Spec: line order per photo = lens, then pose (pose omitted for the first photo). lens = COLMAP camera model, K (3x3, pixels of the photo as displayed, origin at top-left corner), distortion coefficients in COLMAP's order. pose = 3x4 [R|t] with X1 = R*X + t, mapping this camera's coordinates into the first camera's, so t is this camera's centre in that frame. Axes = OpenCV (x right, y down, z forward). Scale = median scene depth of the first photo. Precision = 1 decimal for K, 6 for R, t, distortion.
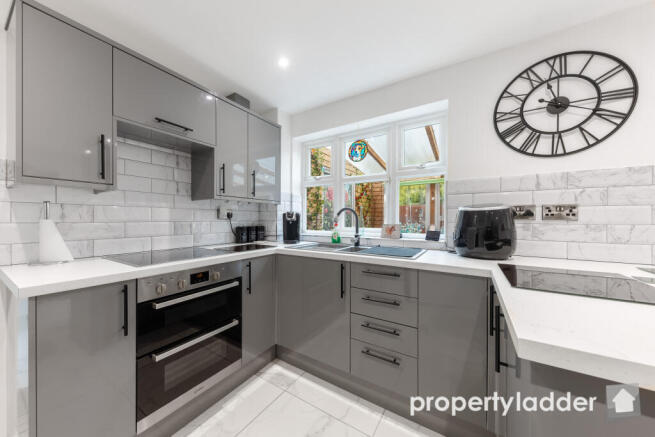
lens RADIAL K [[227.8, 0, 314.1], [0, 227.8, 219.2], [0, 0, 1]] dist [-0.003285, -0.000601]
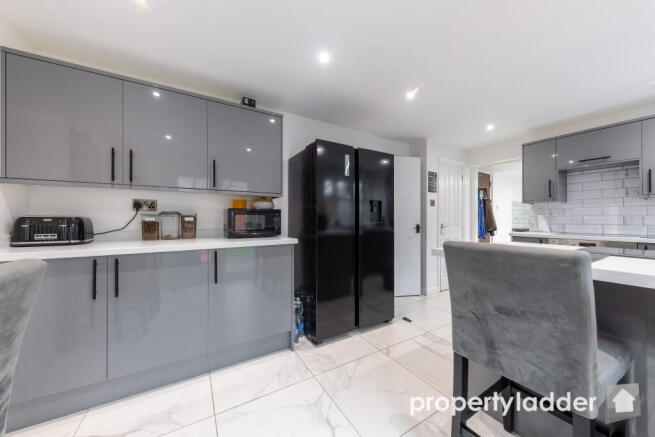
lens RADIAL K [[227.8, 0, 326.5], [0, 227.8, 217.9], [0, 0, 1]] dist [-0.003285, -0.000601]
pose [[-0.456069, -0.003490, -0.889938, 2.788479], [0.002405, 0.999984, -0.005153, 0.048470], [0.889941, -0.004490, -0.456053, -0.044724]]
